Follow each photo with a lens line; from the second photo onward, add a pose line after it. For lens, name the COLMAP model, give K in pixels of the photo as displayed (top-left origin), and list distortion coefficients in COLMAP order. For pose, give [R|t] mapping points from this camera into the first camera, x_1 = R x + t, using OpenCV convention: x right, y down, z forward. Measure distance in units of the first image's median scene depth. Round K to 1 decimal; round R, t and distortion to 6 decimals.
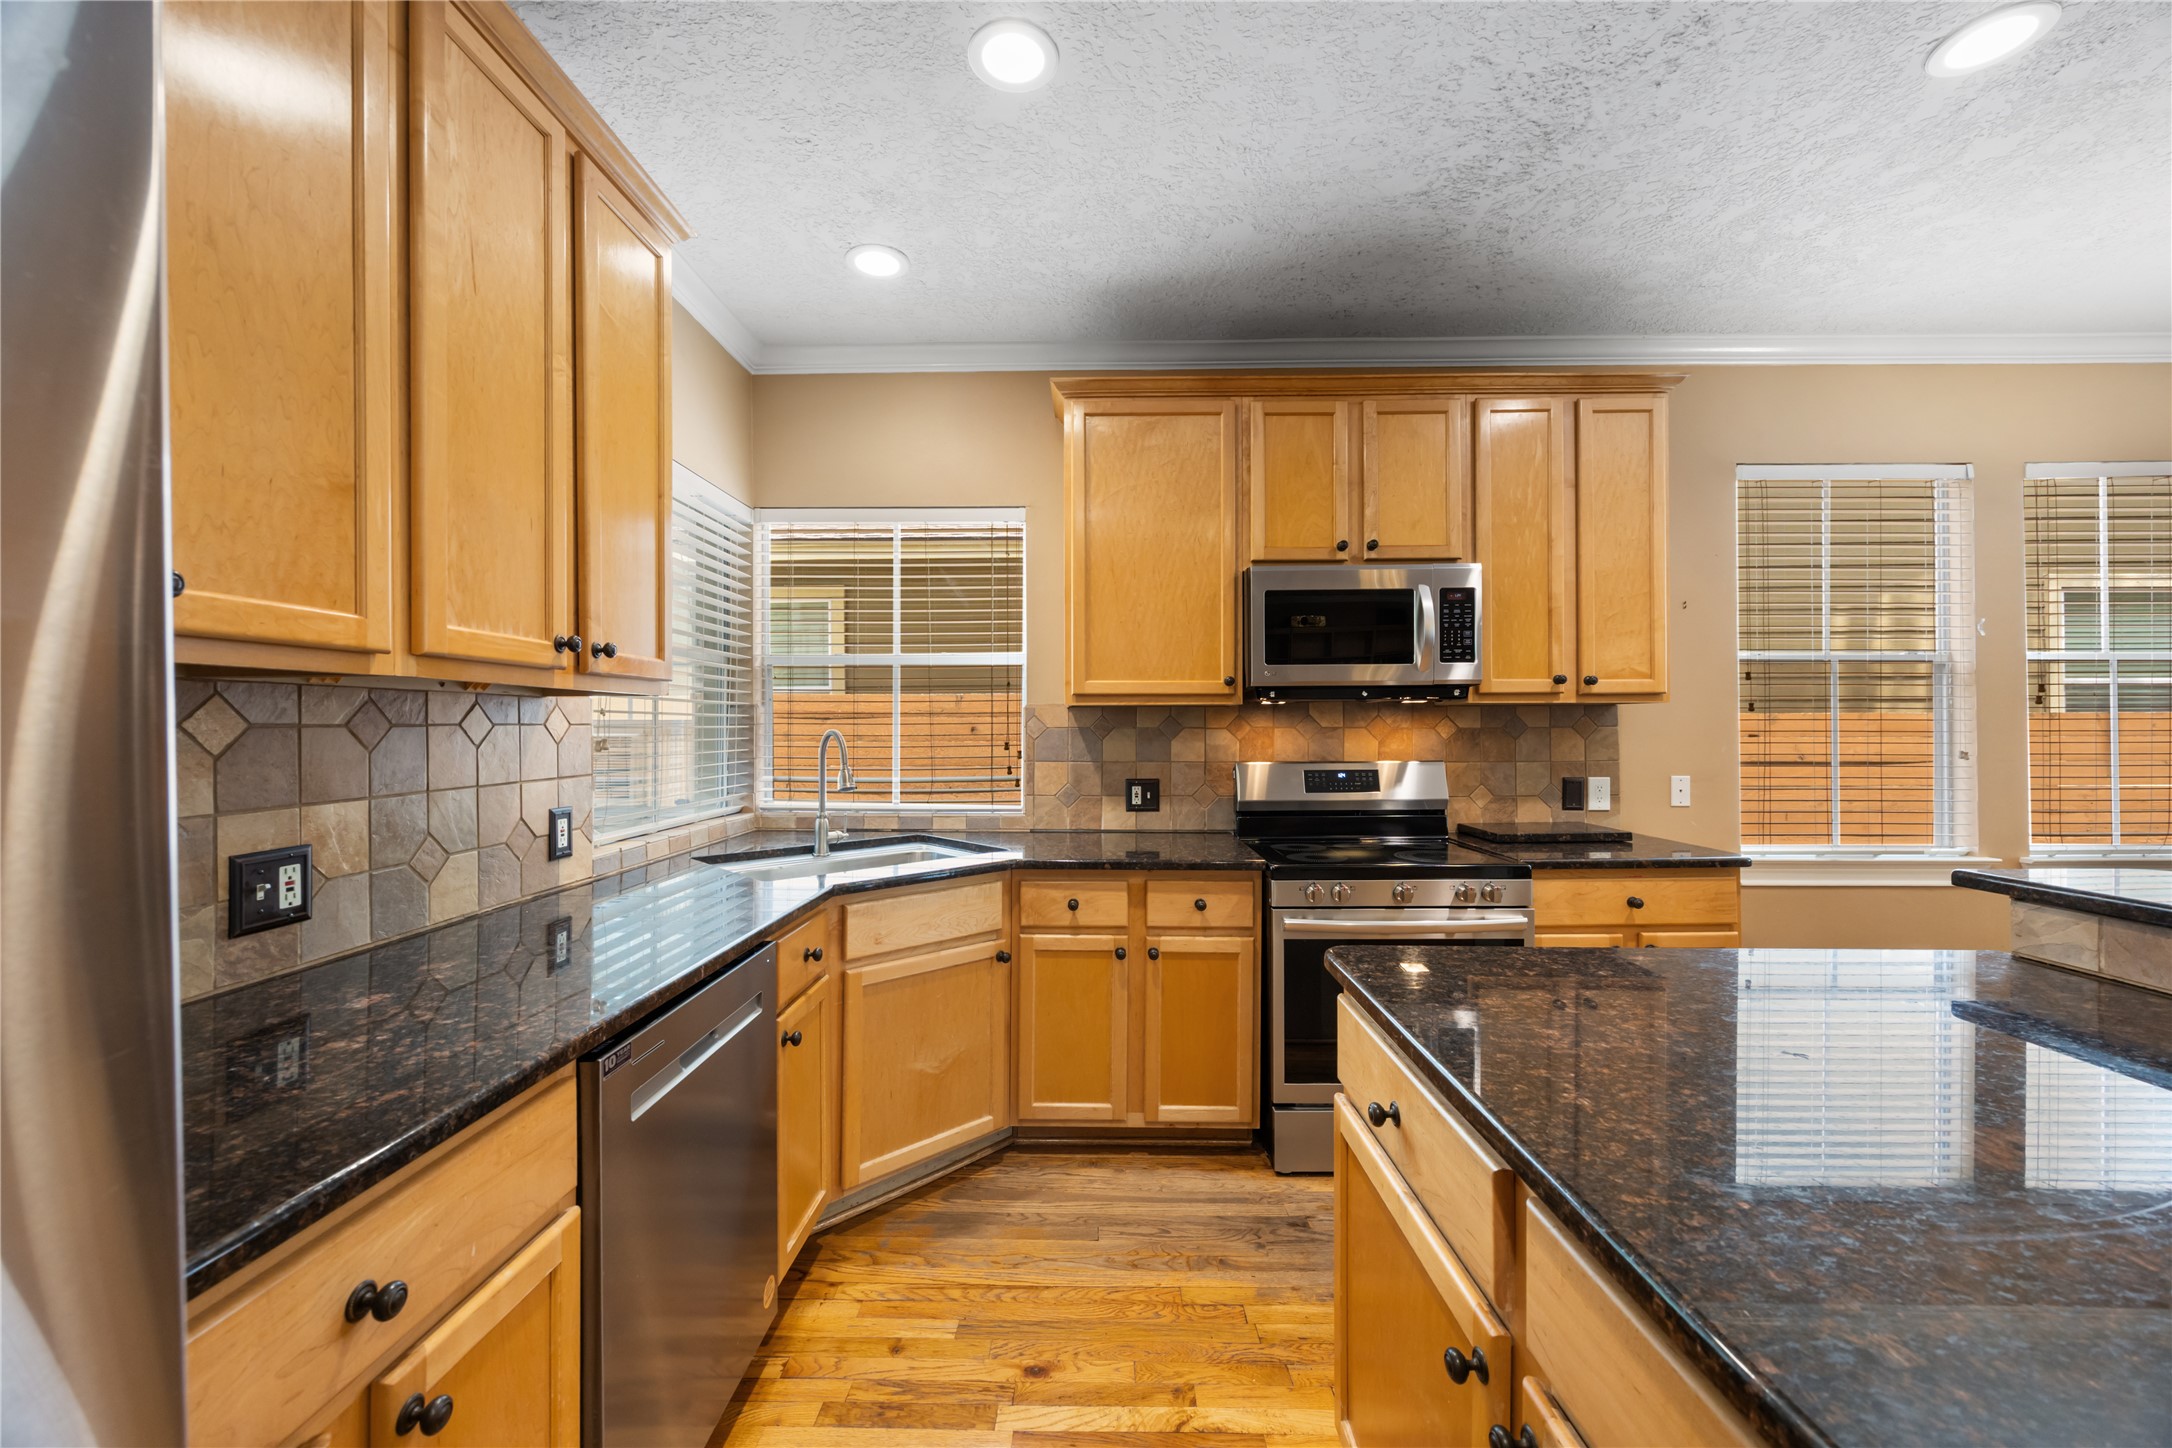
lens RADIAL K [[824.2, 0, 1086.0], [0, 824.2, 724.0], [0, 0, 1]] dist [-0.001530, 0.000016]
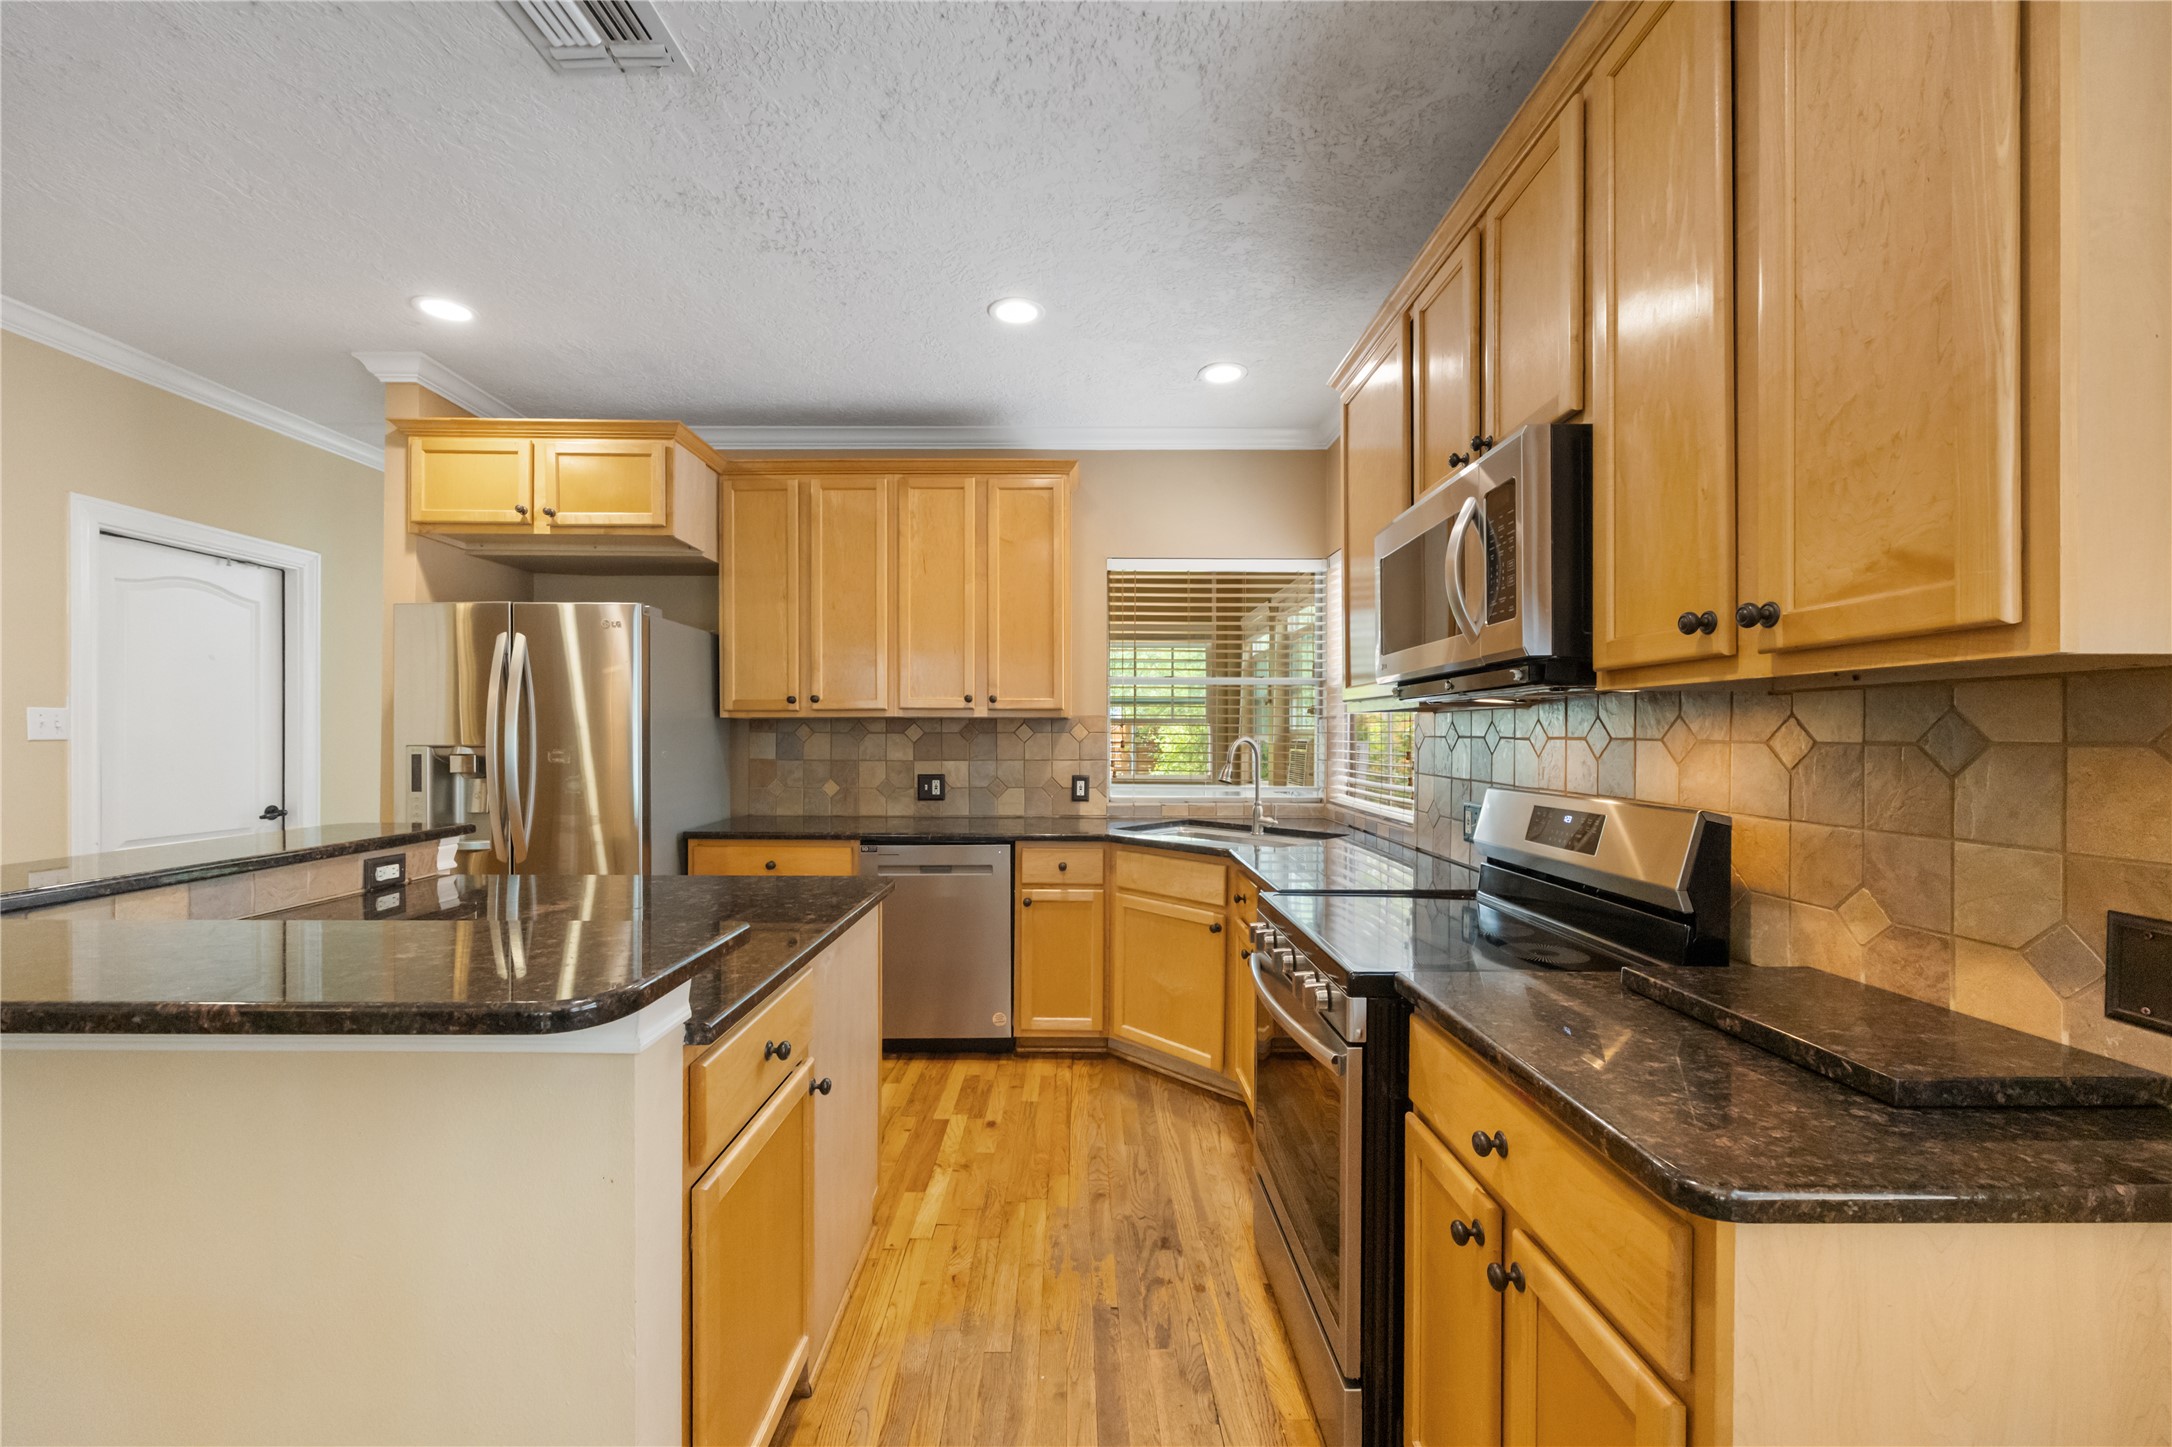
lens RADIAL K [[855.2, 0, 1079.2], [0, 855.2, 741.8], [0, 0, 1]] dist [0.000300, 0.000049]
pose [[0.012072, 0.010615, -0.999871, 1.103967], [-0.000785, 0.999943, 0.010606, 0.000408], [0.999927, 0.000657, 0.012080, 0.772232]]
